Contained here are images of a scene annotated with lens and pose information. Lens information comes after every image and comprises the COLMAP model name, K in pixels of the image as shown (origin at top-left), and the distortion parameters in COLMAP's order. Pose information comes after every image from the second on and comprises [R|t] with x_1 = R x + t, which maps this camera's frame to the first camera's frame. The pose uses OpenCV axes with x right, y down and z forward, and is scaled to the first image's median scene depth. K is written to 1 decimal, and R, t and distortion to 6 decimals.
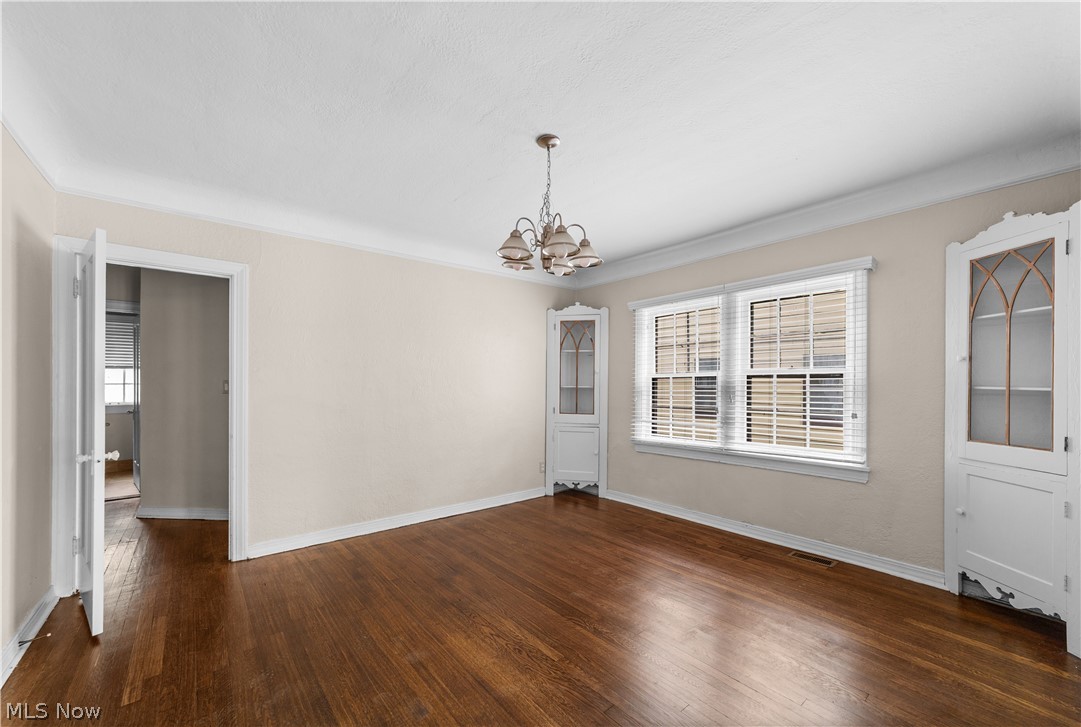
lens RADIAL K [[421.5, 0, 533.0], [0, 421.5, 378.4], [0, 0, 1]] dist [-0.005973, 0.003110]
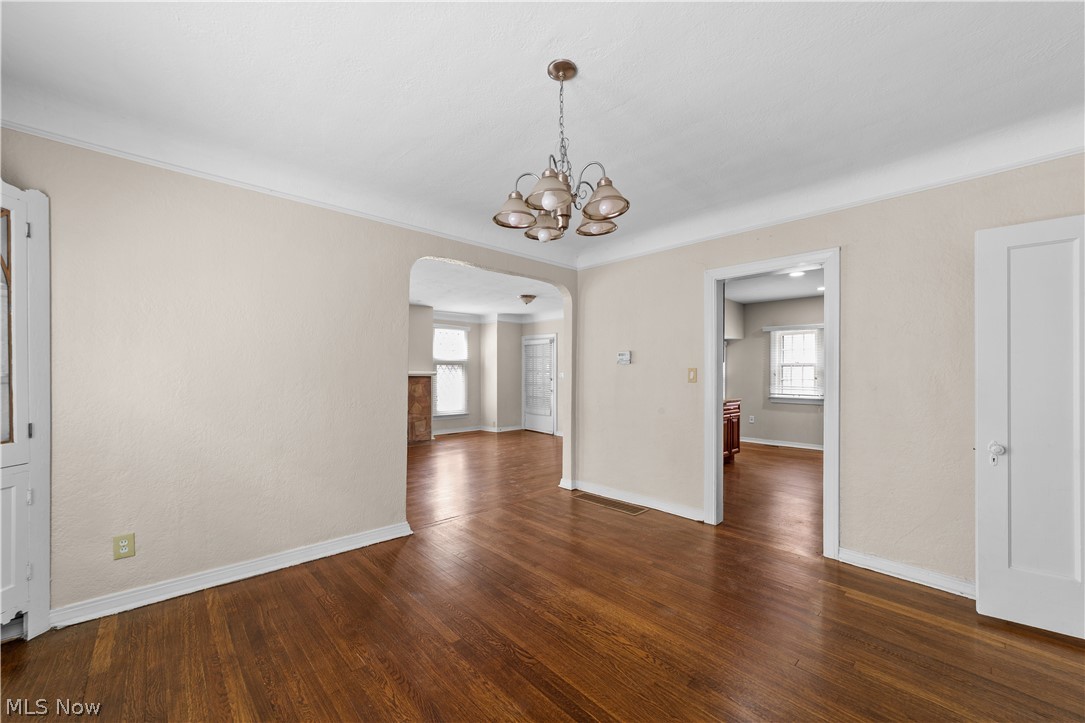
lens RADIAL K [[423.1, 0, 543.8], [0, 423.1, 373.4], [0, 0, 1]] dist [-0.005973, 0.003110]
pose [[-0.997662, -0.004679, -0.068184, 0.079473], [-0.004064, 0.999950, -0.009159, 0.015249], [0.068223, -0.008861, -0.997631, 1.204143]]
